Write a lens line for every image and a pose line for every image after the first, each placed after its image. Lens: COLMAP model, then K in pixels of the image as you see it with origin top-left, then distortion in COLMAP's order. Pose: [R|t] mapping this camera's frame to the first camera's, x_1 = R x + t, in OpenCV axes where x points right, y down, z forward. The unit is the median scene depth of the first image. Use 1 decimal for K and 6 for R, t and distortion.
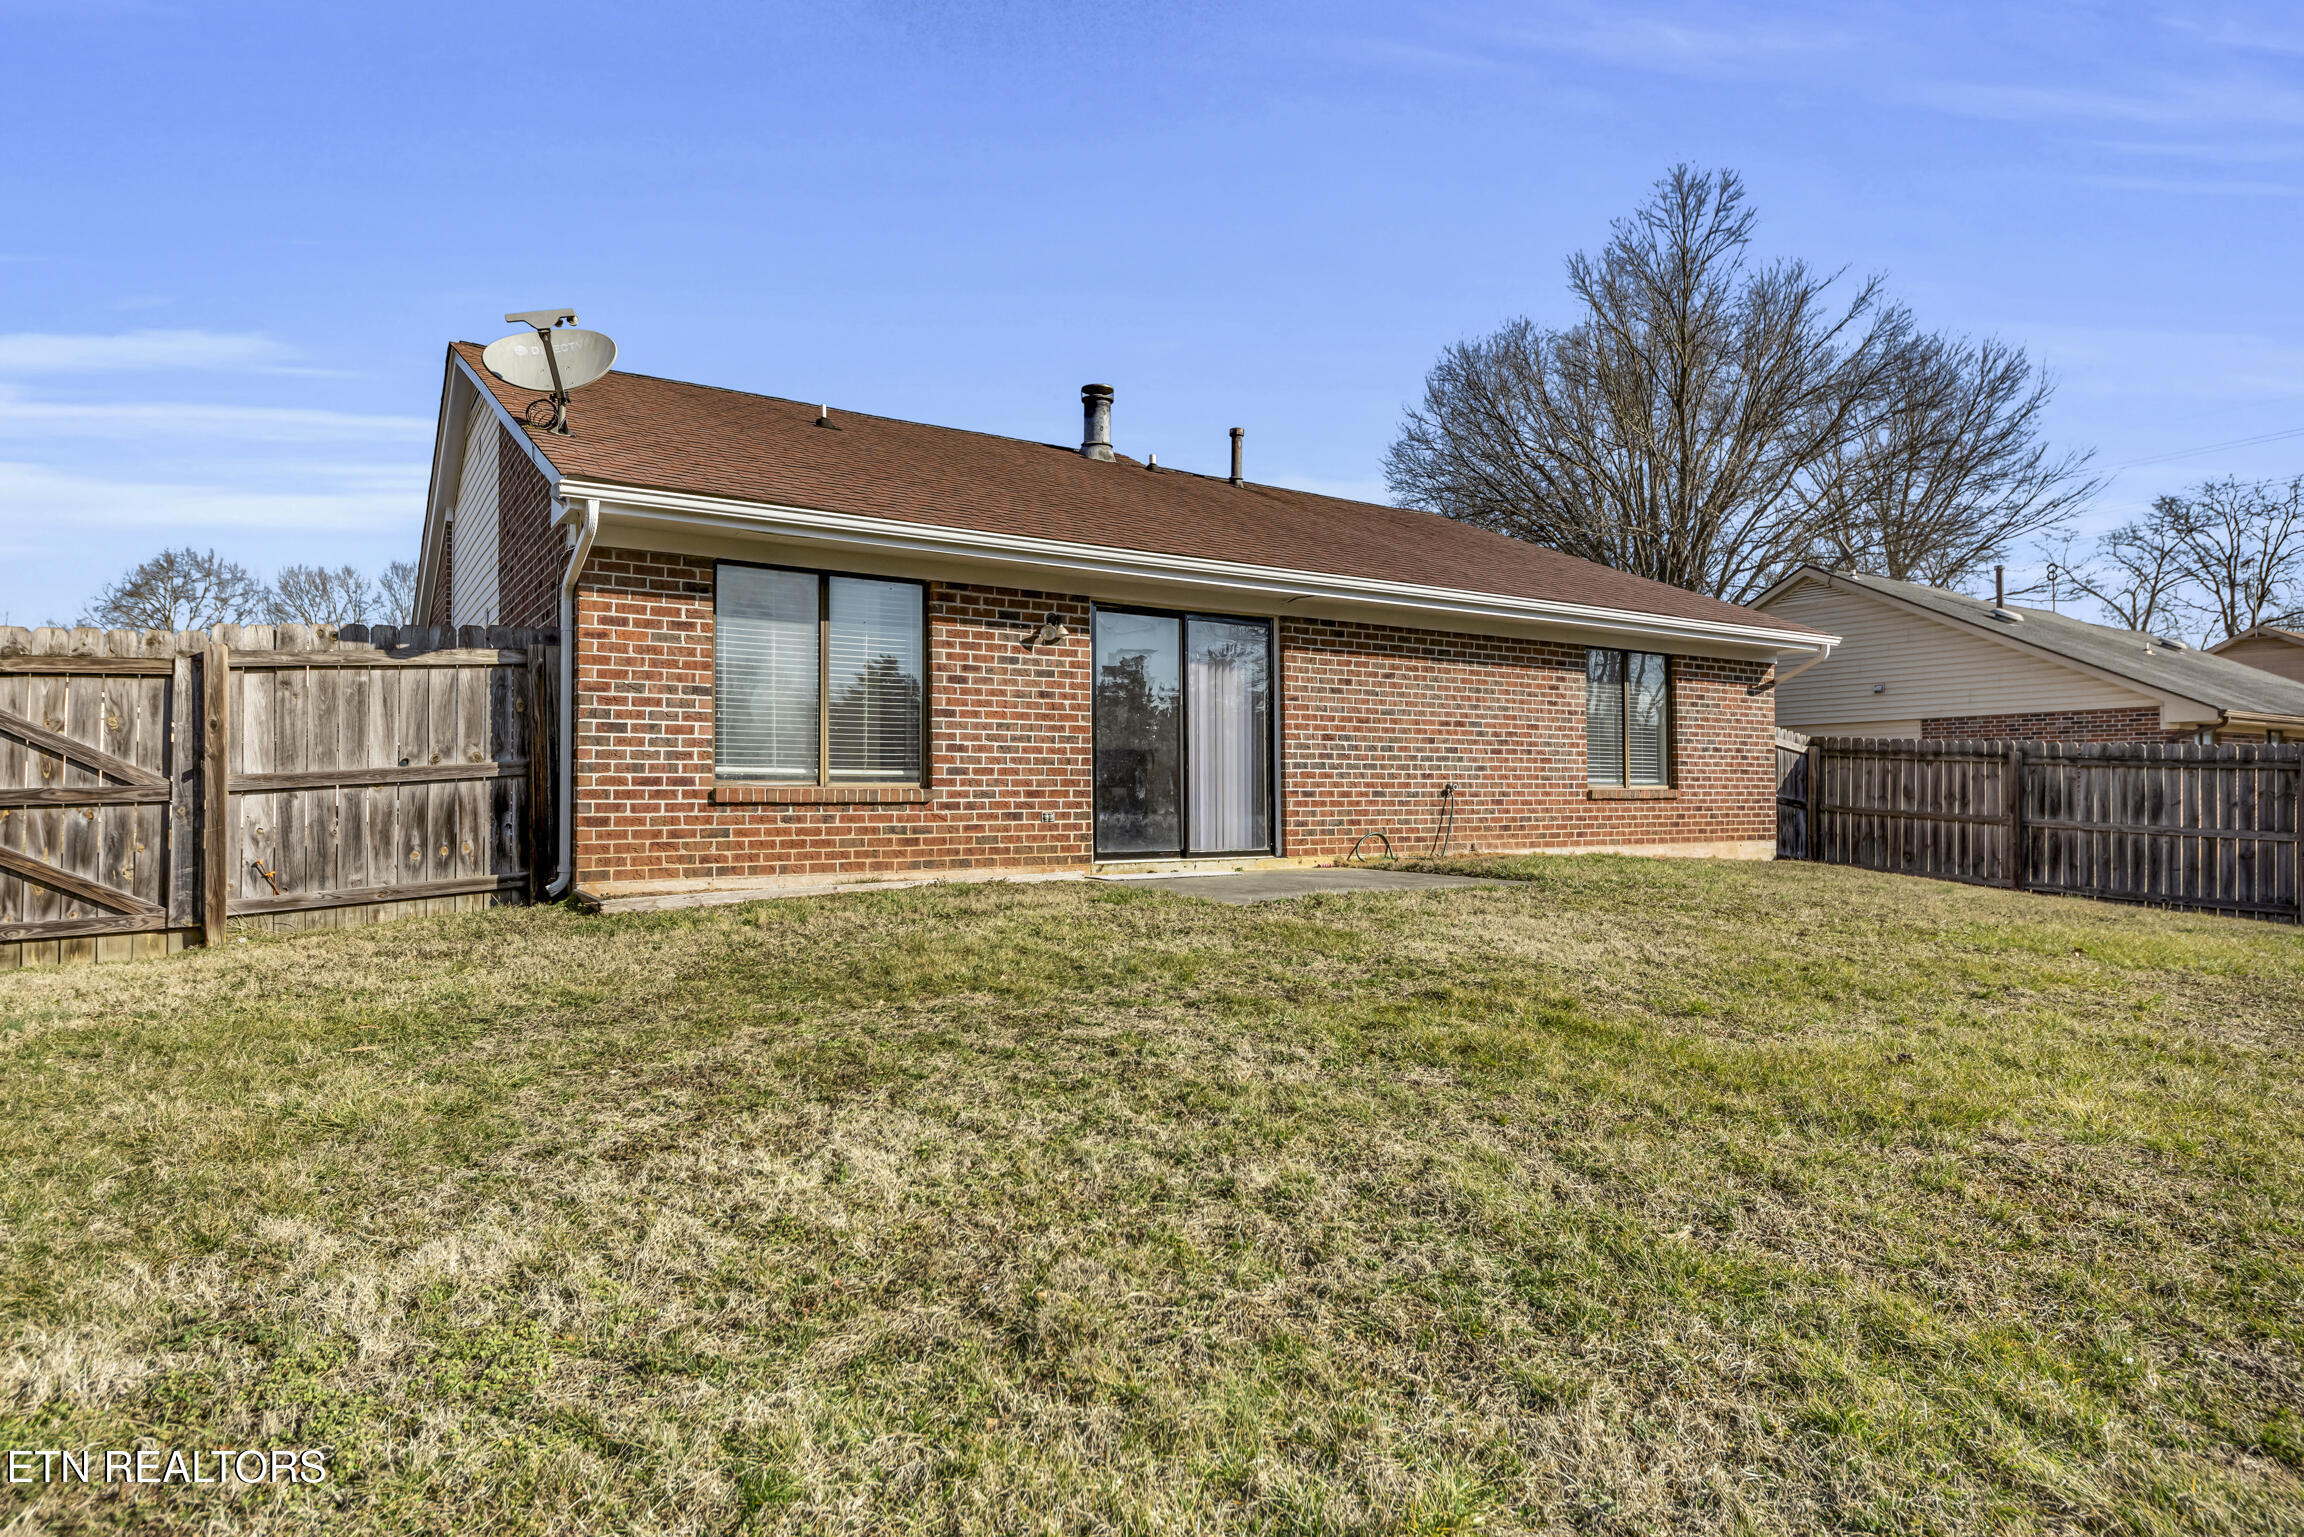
lens RADIAL K [[1306.6, 0, 1157.7], [0, 1306.6, 771.9], [0, 0, 1]] dist [0.005708, 0.002797]
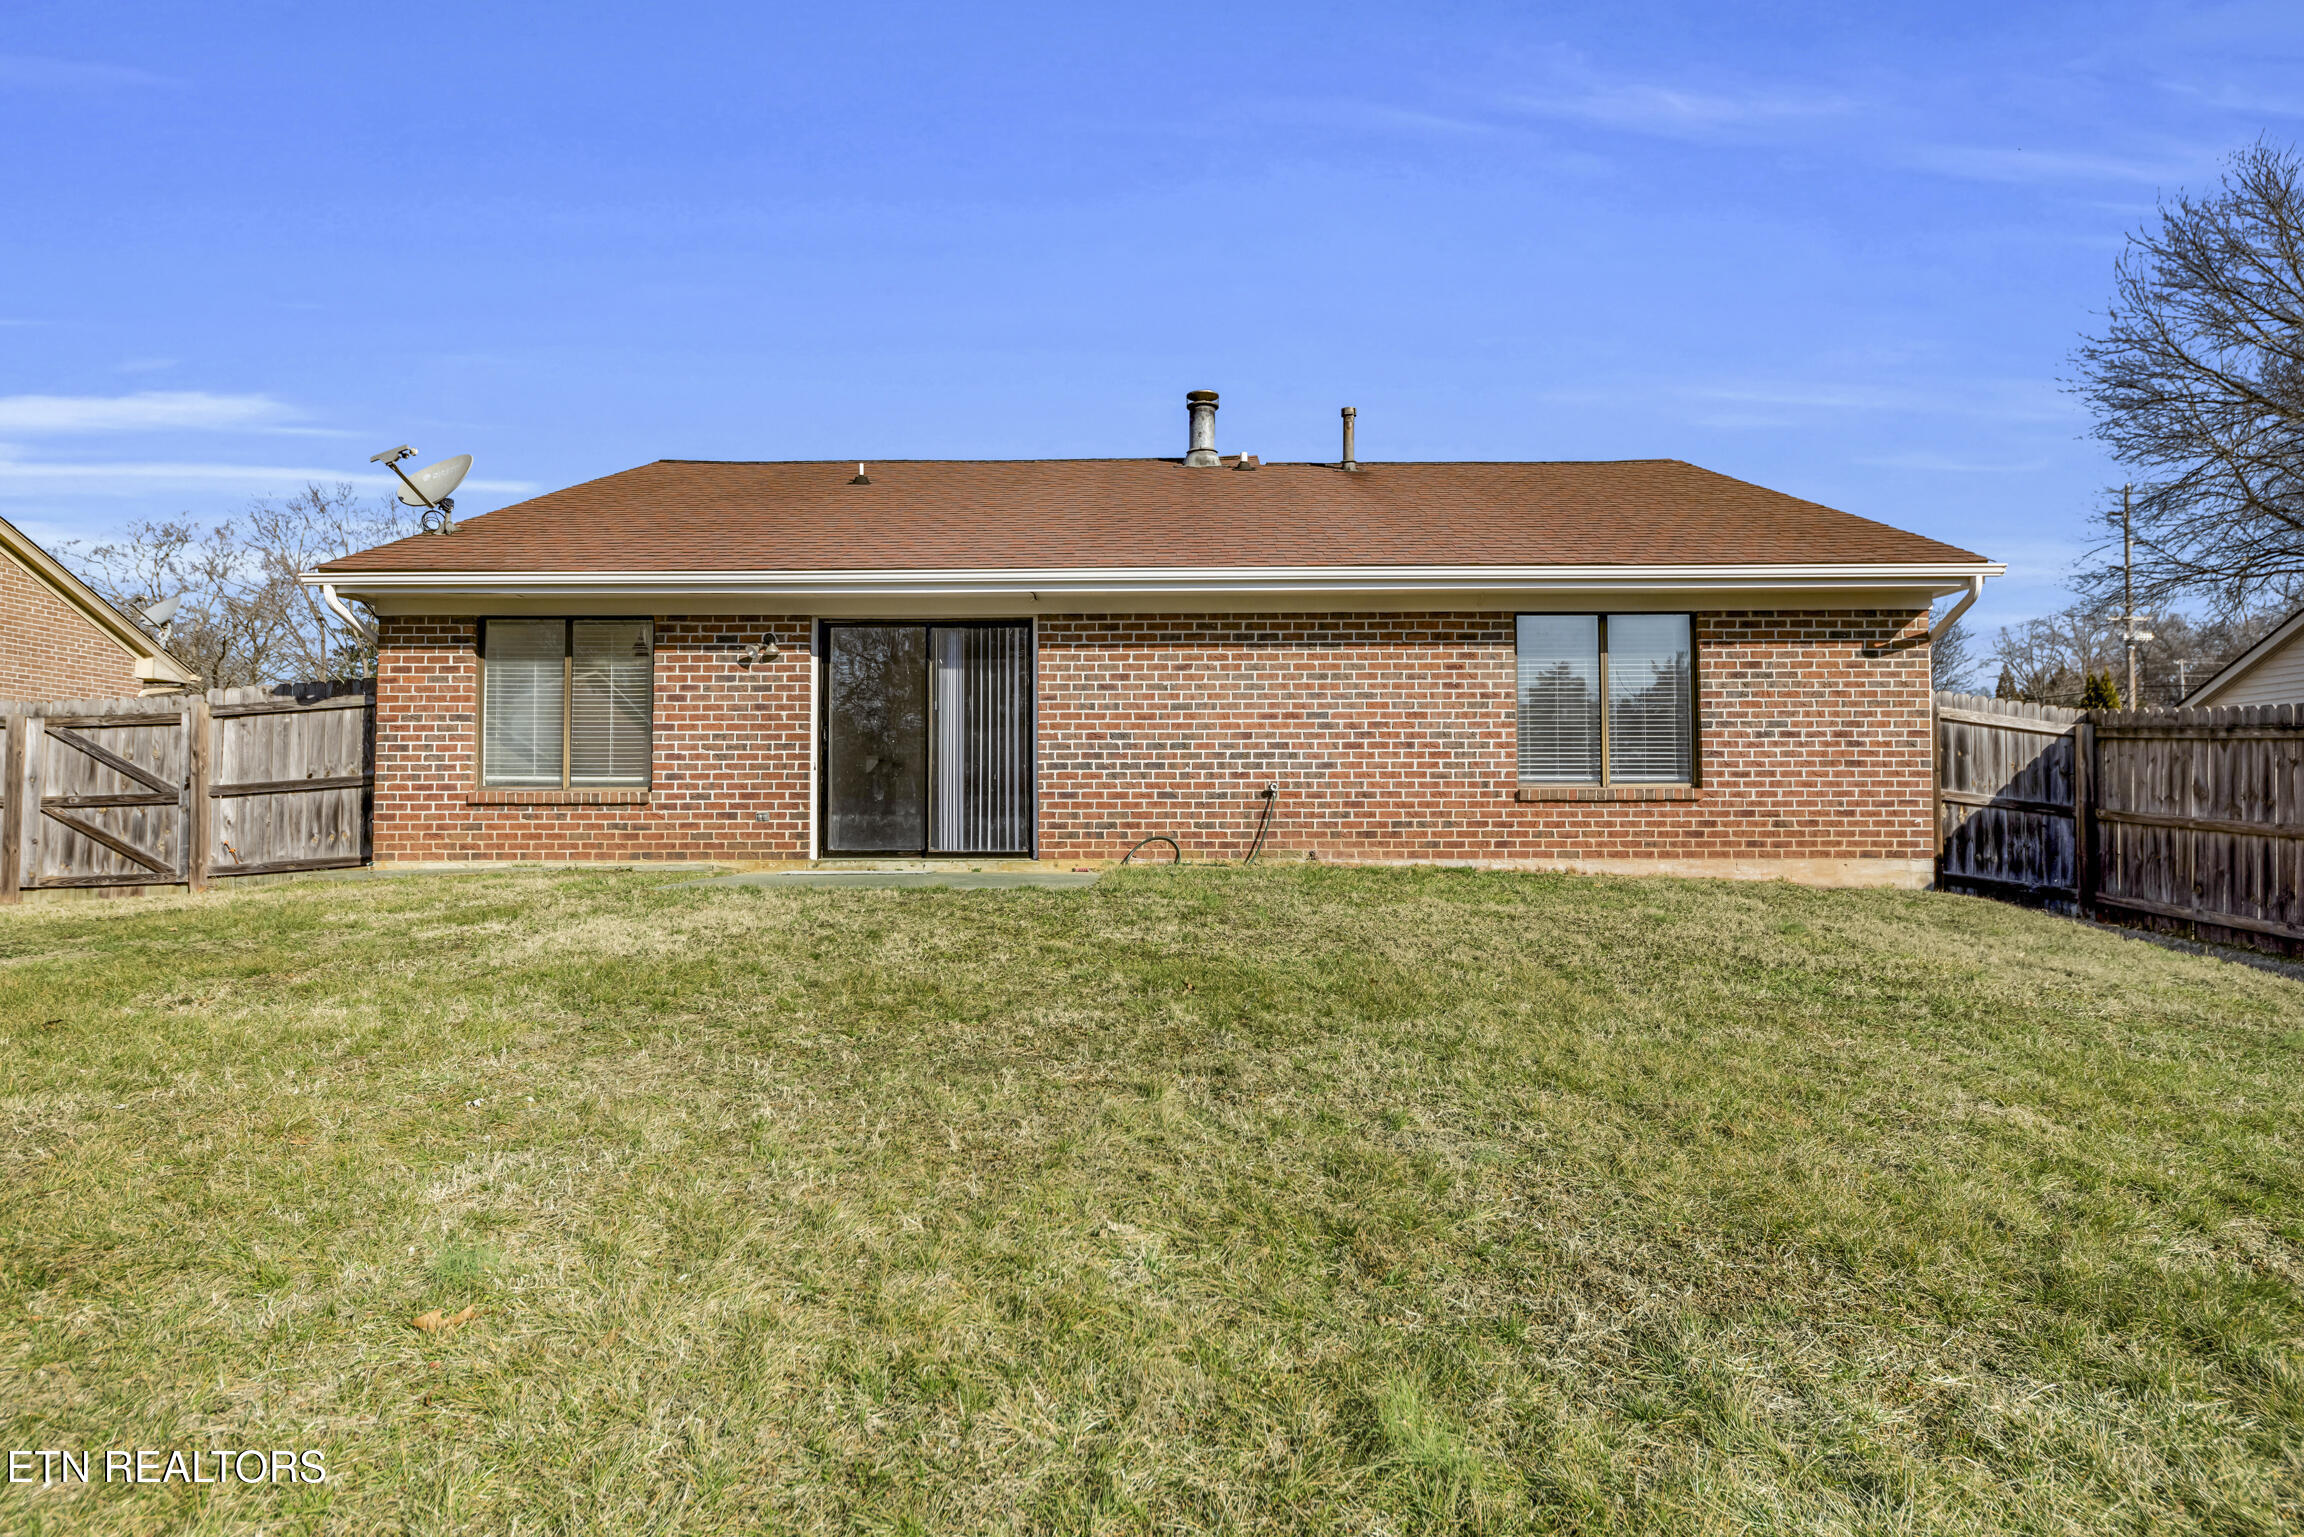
lens RADIAL K [[1287.1, 0, 1135.2], [0, 1287.1, 767.9], [0, 0, 1]] dist [0.007094, -0.003963]
pose [[0.816788, -0.019121, -0.576621, 0.821482], [0.011429, 0.999791, -0.016964, 0.015396], [0.576825, 0.007266, 0.816836, 0.290190]]
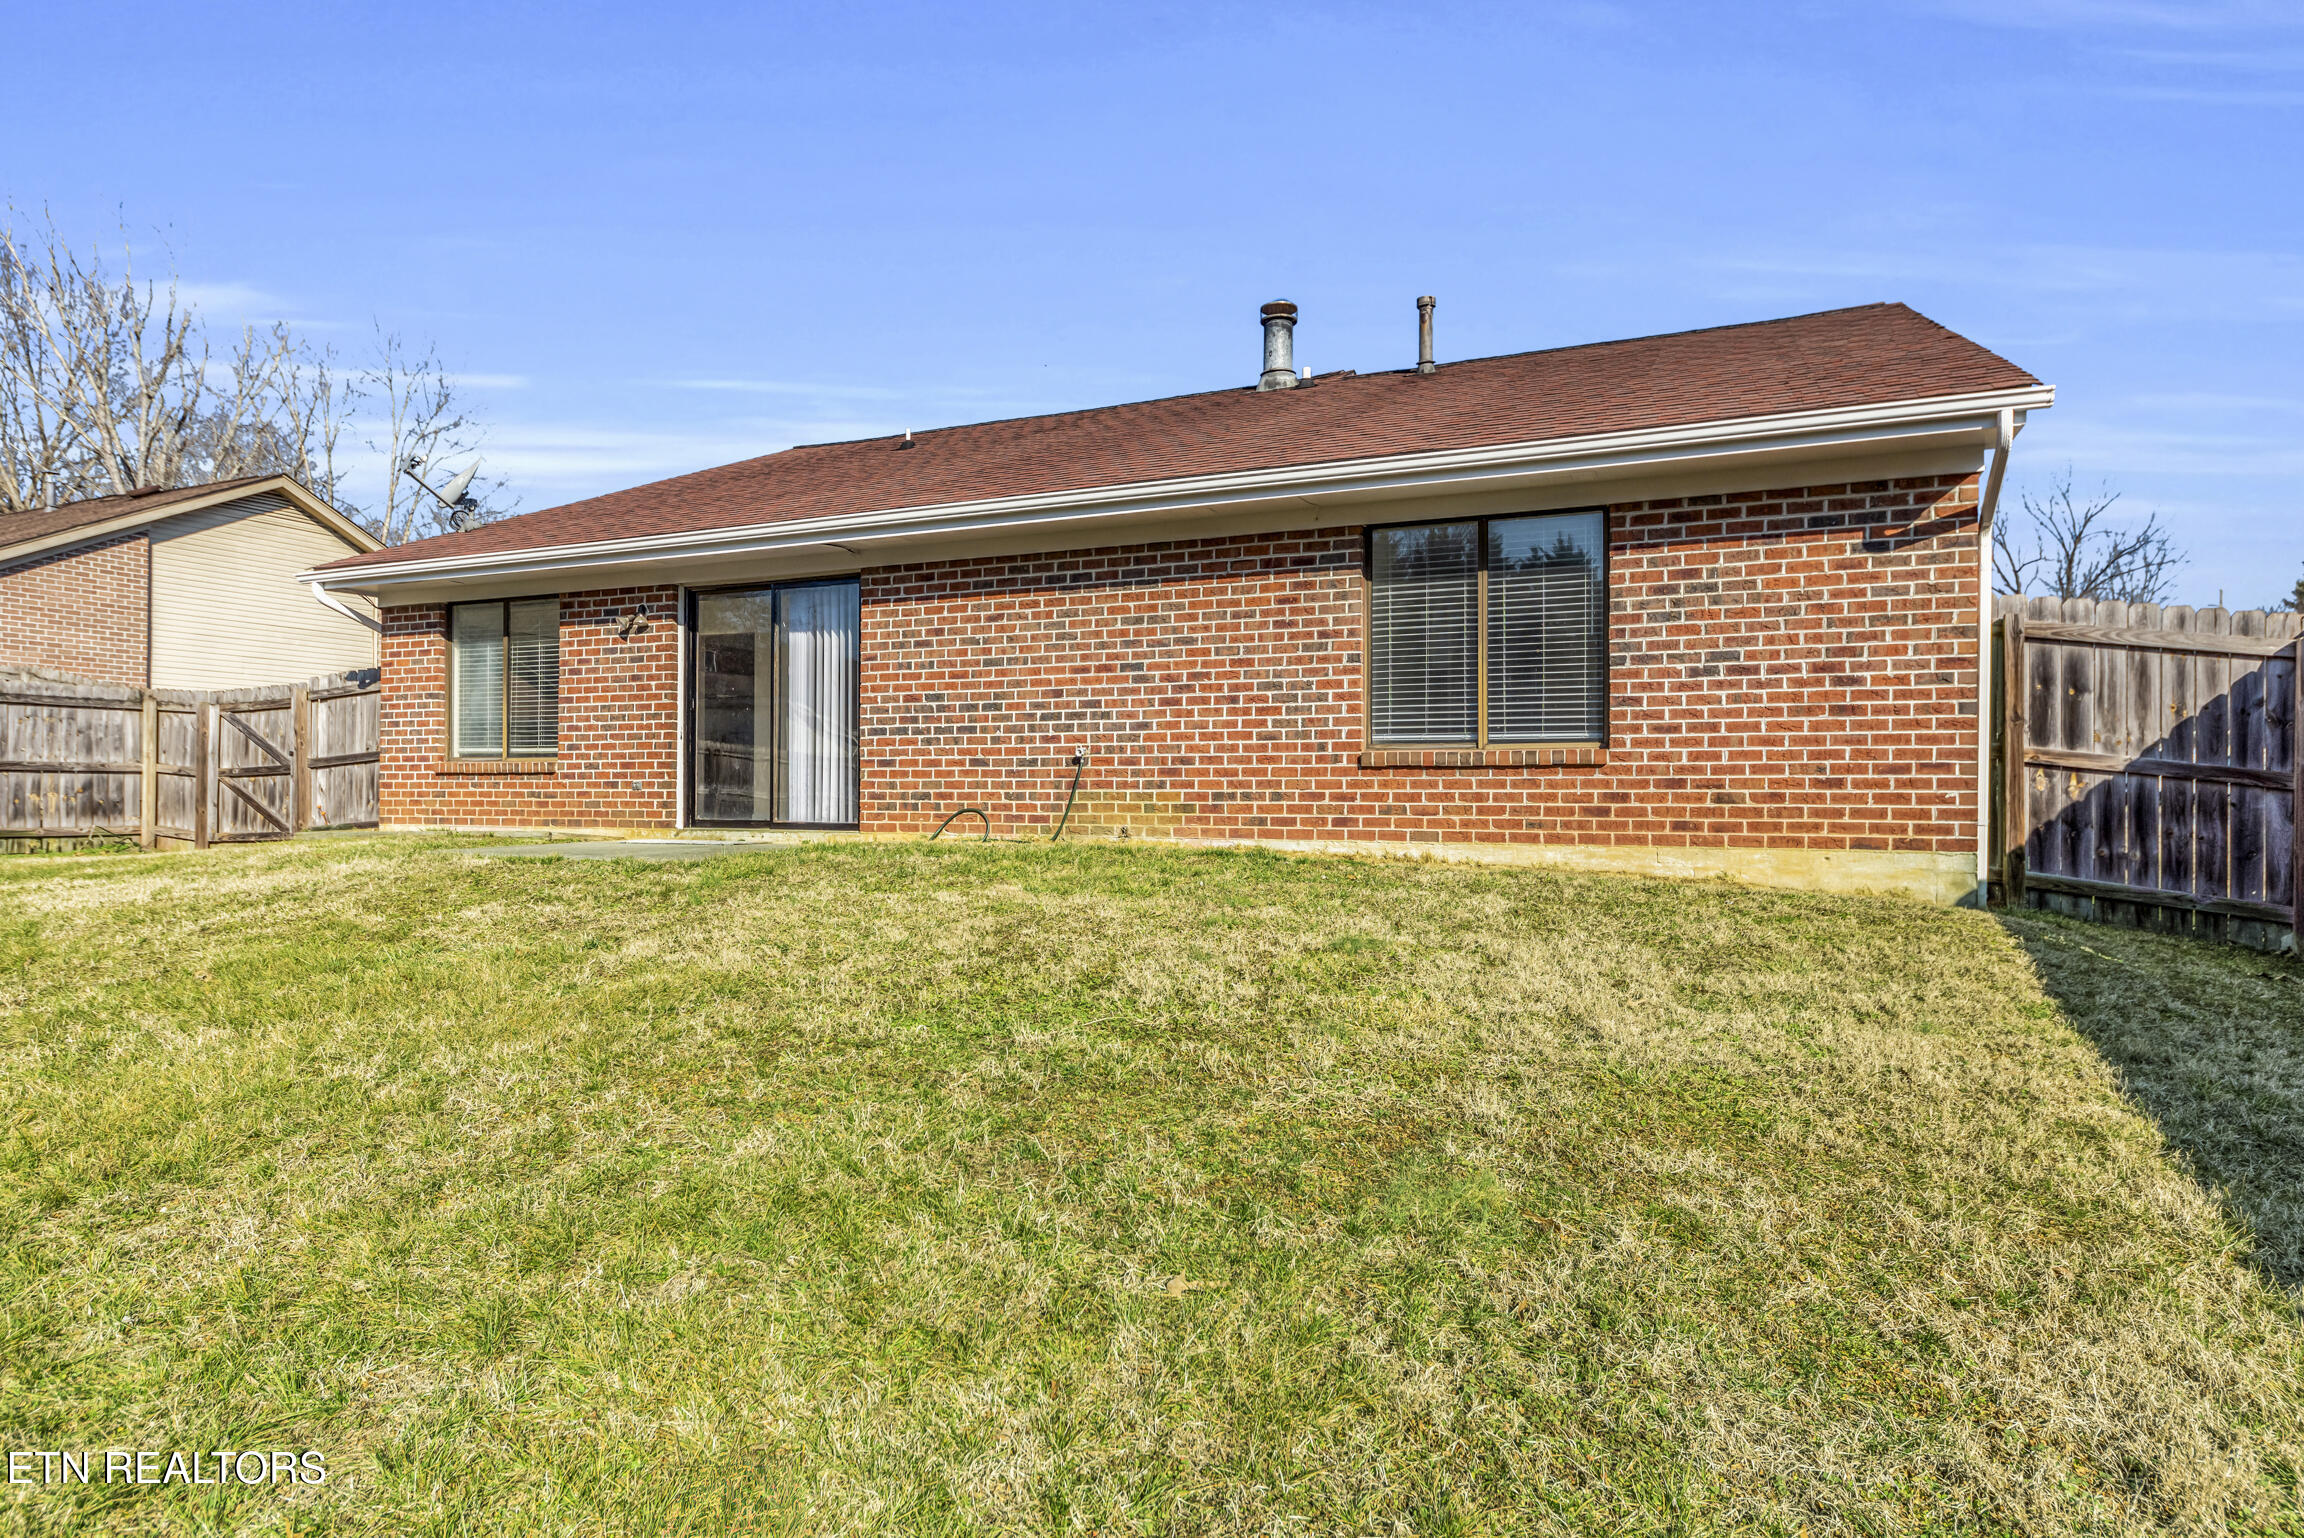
lens RADIAL K [[1287.1, 0, 1133.6], [0, 1287.1, 782.0], [0, 0, 1]] dist [0.007094, -0.003963]
pose [[0.520202, -0.000470, -0.854043, 1.110798], [0.015488, 0.999841, 0.008884, 0.028466], [0.853903, -0.017849, 0.520126, 0.798060]]
